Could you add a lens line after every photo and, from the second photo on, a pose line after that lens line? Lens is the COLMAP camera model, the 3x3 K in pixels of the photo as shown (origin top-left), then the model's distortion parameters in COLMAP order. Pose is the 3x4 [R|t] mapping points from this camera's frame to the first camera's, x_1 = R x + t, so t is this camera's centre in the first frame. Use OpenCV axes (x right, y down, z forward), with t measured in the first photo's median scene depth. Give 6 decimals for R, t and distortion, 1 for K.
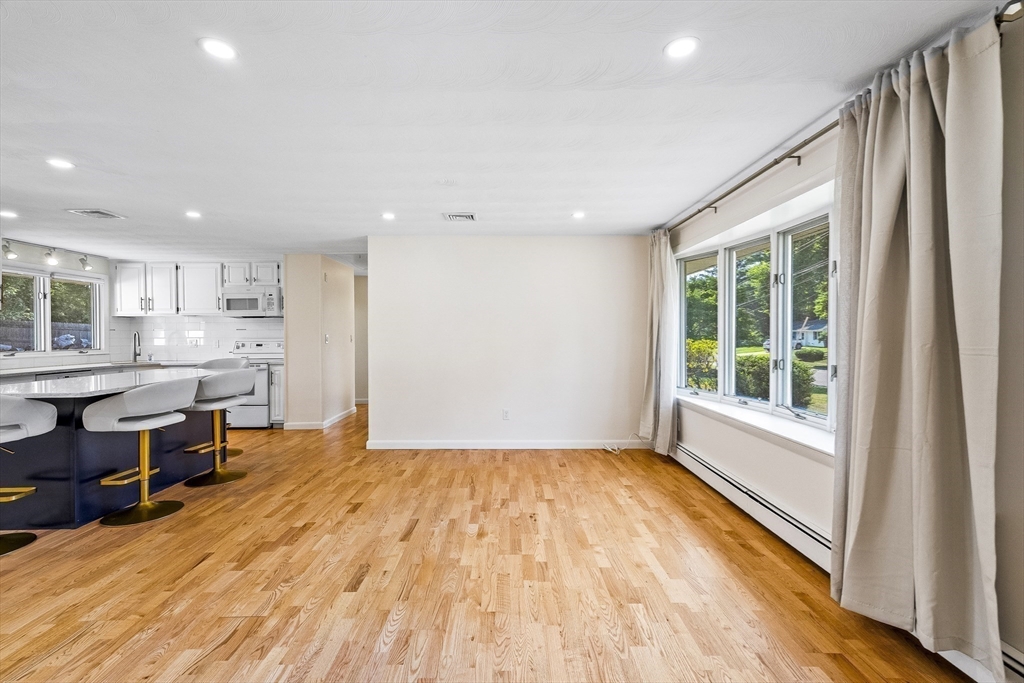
lens RADIAL K [[456.7, 0, 509.7], [0, 456.7, 339.0], [0, 0, 1]] dist [0.020677, -0.000008]
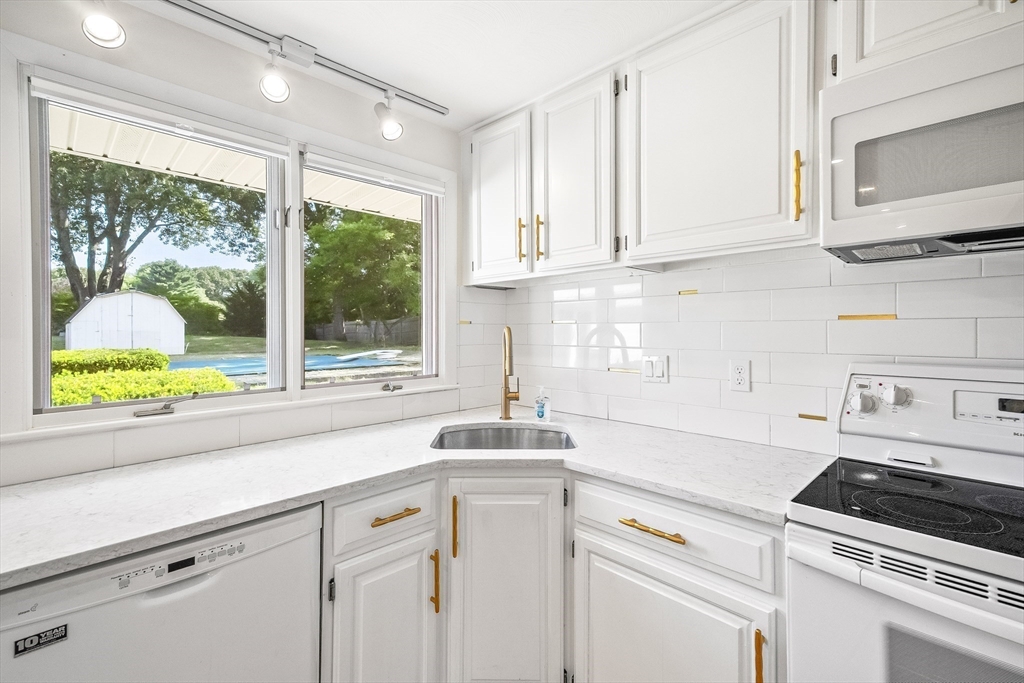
lens RADIAL K [[464.8, 0, 504.9], [0, 464.8, 329.0], [0, 0, 1]] dist [0.027858, 0.000256]
pose [[0.702677, 0.003699, -0.711500, -0.581477], [-0.007947, 0.999965, -0.002650, -0.013853], [0.711465, 0.007517, 0.702681, 0.776049]]
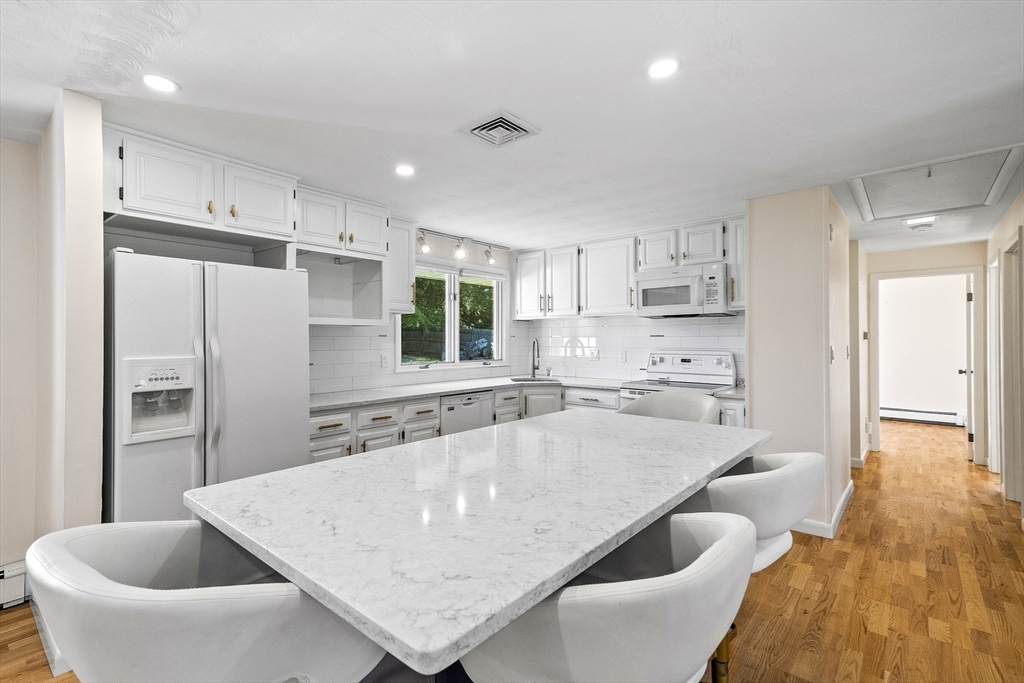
lens RADIAL K [[469.6, 0, 507.6], [0, 469.6, 335.9], [0, 0, 1]] dist [0.021348, -0.000006]
pose [[0.756105, -0.000082, -0.654451, -0.322298], [-0.009591, 0.999891, -0.011205, -0.011442], [0.654381, 0.014749, 0.756022, 0.368686]]
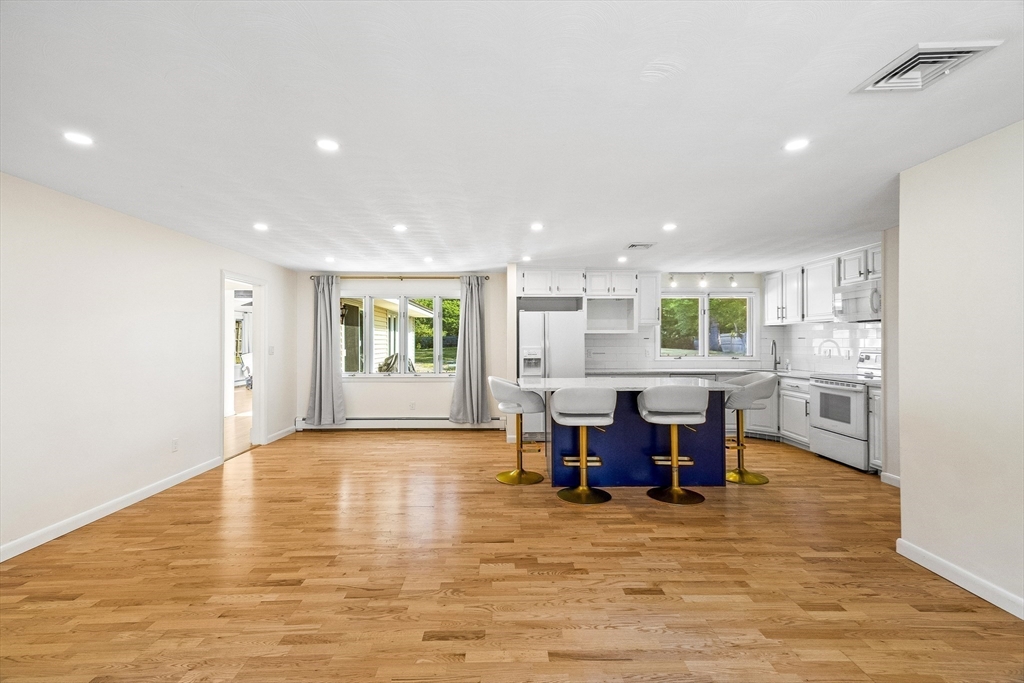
lens RADIAL K [[456.7, 0, 509.7], [0, 456.7, 339.0], [0, 0, 1]] dist [0.020677, -0.000008]
pose [[0.018531, 0.000576, -0.999828, 0.196940], [-0.009310, 0.999957, 0.000404, -0.013507], [0.999785, 0.009300, 0.018535, 0.401030]]
